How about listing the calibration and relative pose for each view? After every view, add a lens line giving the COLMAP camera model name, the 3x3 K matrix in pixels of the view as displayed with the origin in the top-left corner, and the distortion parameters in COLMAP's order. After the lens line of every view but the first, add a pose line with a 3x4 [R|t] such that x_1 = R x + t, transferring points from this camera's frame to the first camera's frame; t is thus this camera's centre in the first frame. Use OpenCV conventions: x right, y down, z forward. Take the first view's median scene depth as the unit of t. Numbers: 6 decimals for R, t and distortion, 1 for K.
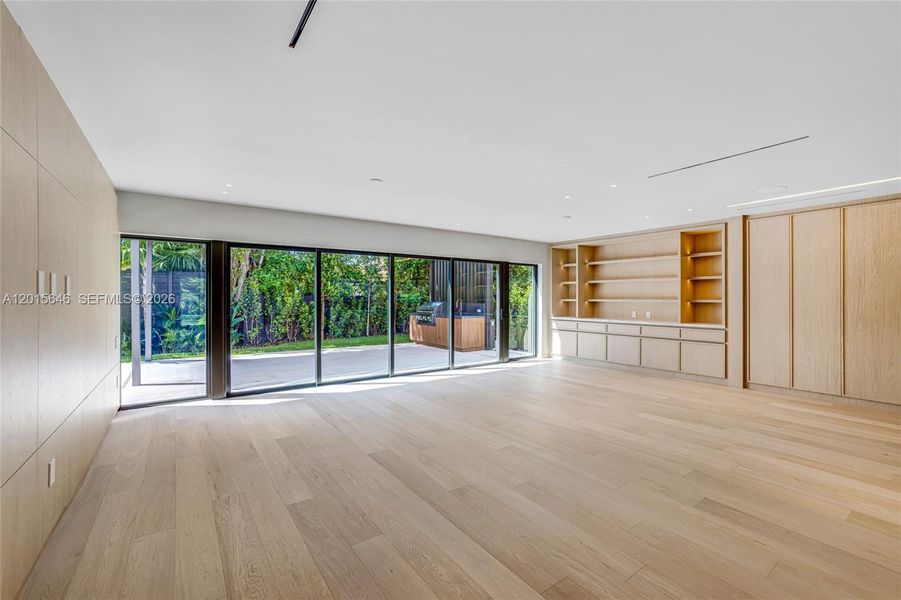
lens RADIAL K [[389.8, 0, 451.7], [0, 389.8, 299.0], [0, 0, 1]] dist [-0.021139, 0.002432]
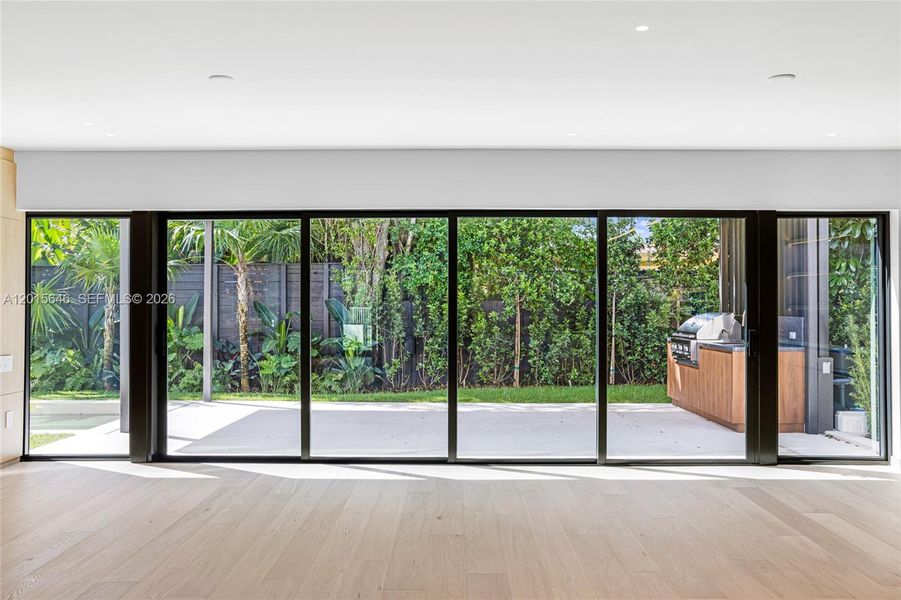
lens RADIAL K [[801.5, 0, 449.0], [0, 801.5, 301.3], [0, 0, 1]] dist [0.002816, 0.008266]
pose [[0.809986, -0.005084, -0.586428, 0.335115], [-0.001994, 0.999933, -0.011423, 0.006345], [0.586446, 0.010421, 0.809921, 0.138514]]
